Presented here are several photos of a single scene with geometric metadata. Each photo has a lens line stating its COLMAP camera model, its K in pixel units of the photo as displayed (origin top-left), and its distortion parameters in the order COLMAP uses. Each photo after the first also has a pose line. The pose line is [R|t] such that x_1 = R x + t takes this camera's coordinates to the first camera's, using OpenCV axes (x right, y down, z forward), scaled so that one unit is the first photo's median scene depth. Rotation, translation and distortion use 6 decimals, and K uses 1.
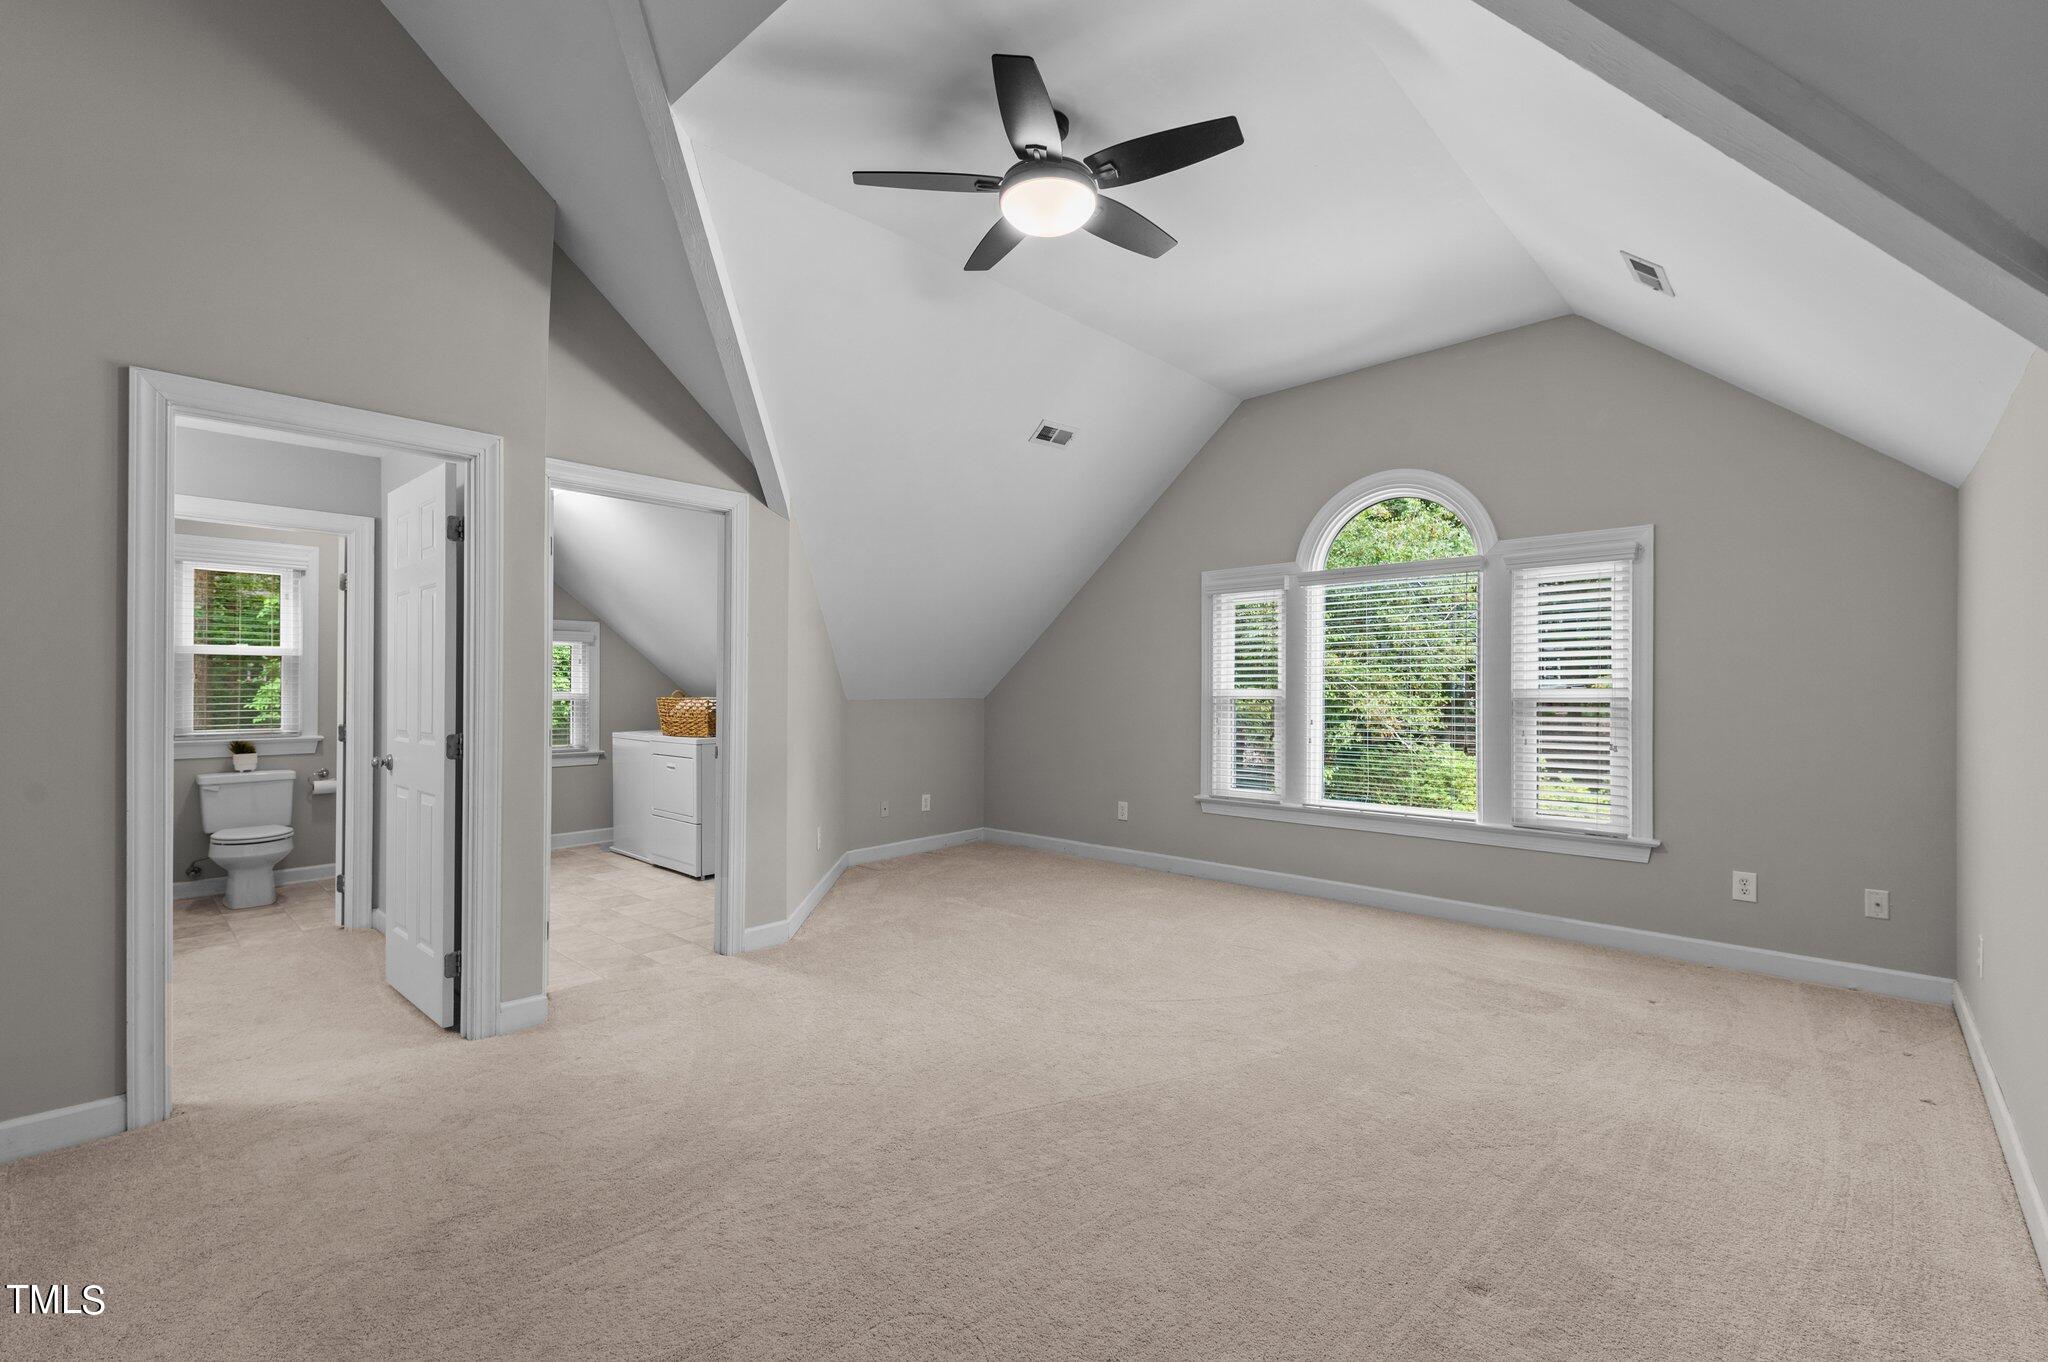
lens RADIAL K [[883.0, 0, 1016.6], [0, 883.0, 687.0], [0, 0, 1]] dist [0.005330, 0.000105]
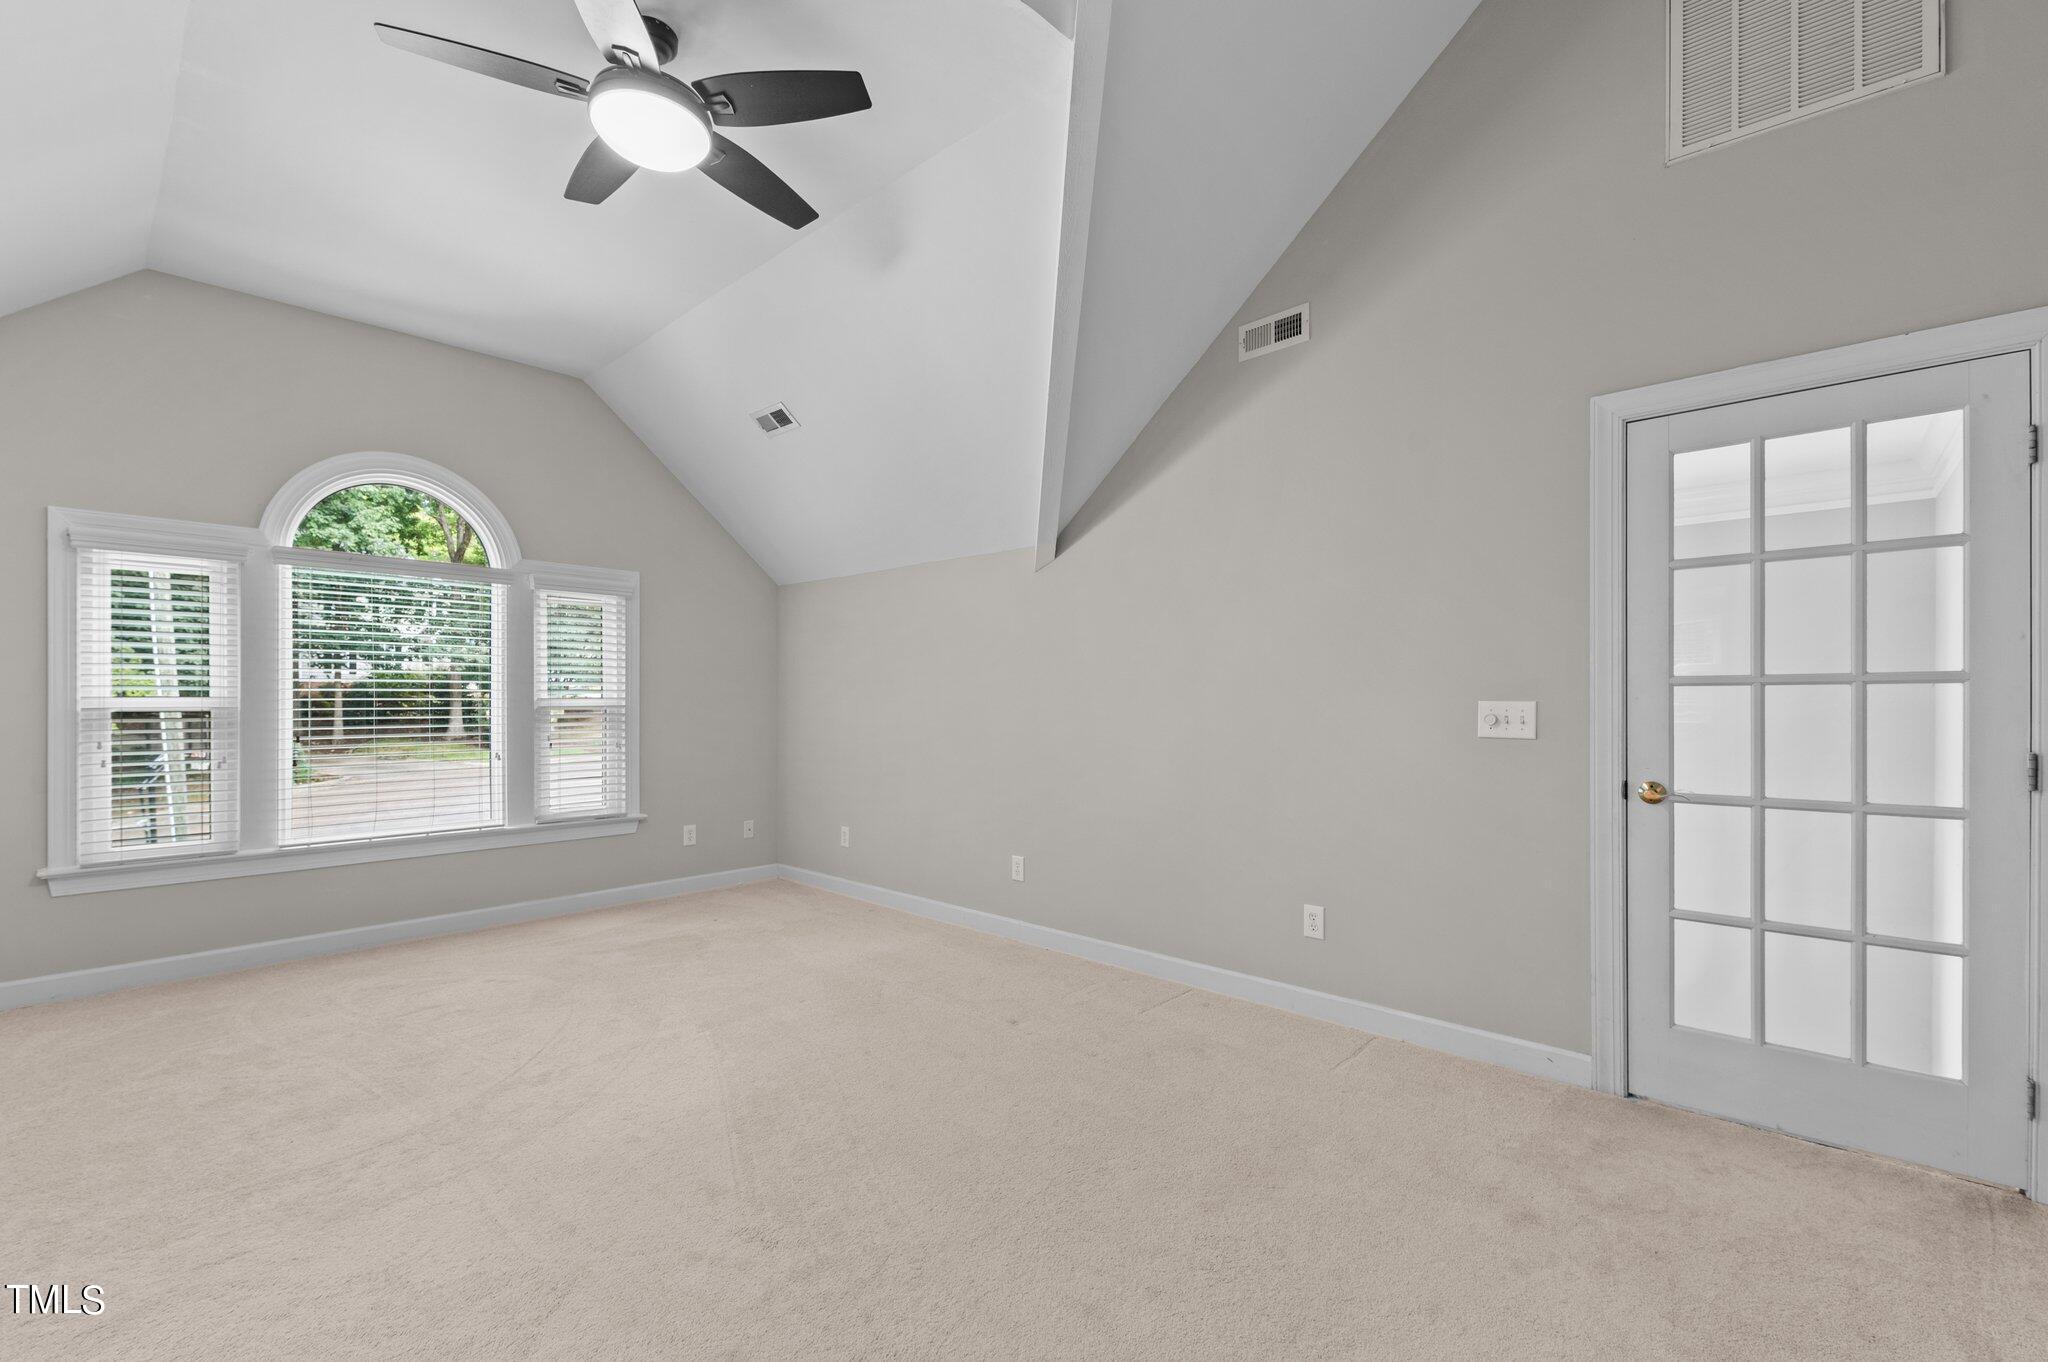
lens RADIAL K [[883.0, 0, 1016.7], [0, 883.0, 694.6], [0, 0, 1]] dist [0.005330, 0.000105]
pose [[-0.026406, 0.009363, 0.999607, -0.504510], [-0.002036, 0.999954, -0.009420, 0.006460], [-0.999649, -0.002284, -0.026386, 0.403933]]
